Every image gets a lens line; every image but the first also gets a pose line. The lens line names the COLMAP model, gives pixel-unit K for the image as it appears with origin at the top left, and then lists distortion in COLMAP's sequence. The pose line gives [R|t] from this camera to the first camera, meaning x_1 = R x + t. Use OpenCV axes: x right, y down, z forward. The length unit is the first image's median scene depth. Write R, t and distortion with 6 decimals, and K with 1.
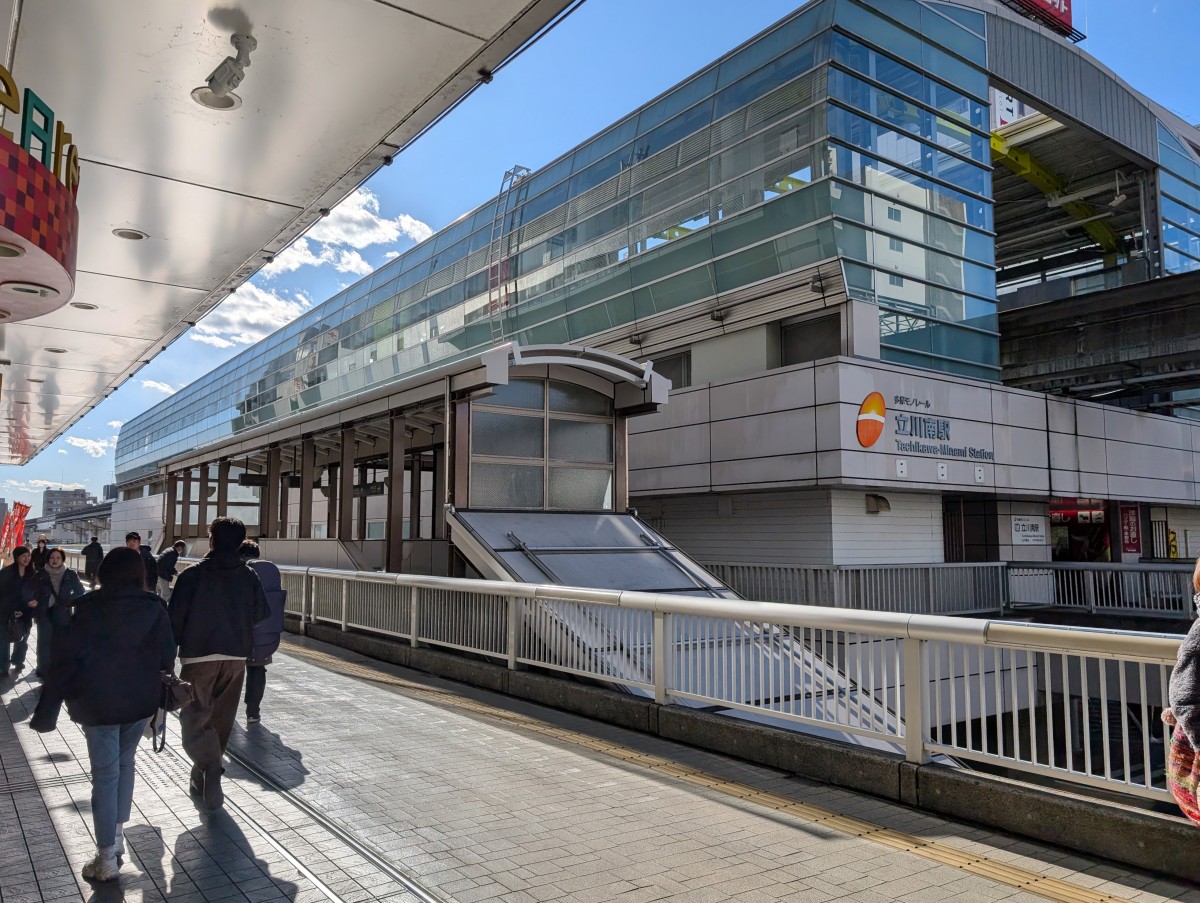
lens RADIAL K [[899.9, 0, 599.5], [0, 899.9, 450.3], [0, 0, 1]] dist [0.036961, -0.003727]
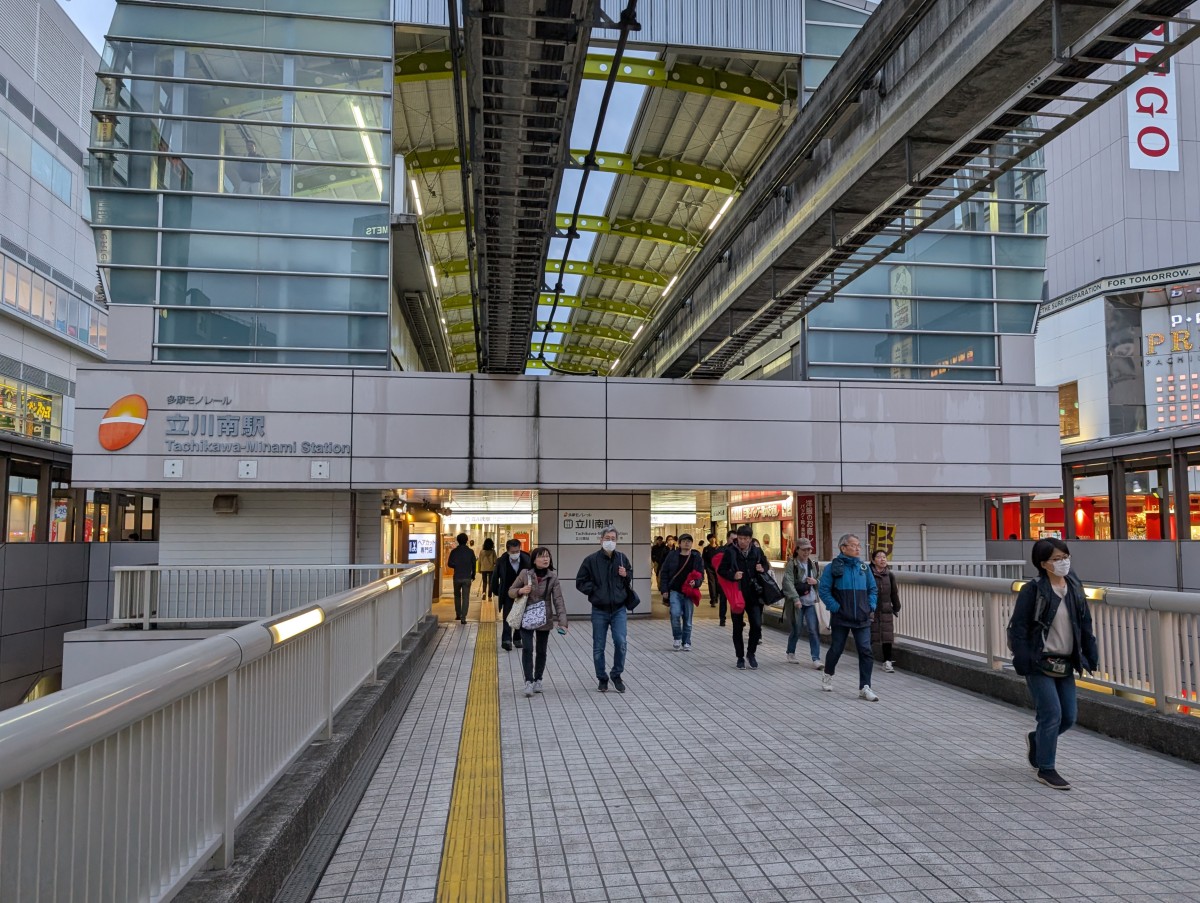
lens RADIAL K [[899.9, 0, 603.0], [0, 899.9, 456.2], [0, 0, 1]] dist [0.036961, -0.003727]
pose [[0.877040, -0.046693, -0.478144, 1.119758], [0.051490, 0.998669, -0.003079, 0.030350], [0.477651, -0.021919, 0.878276, 0.324311]]
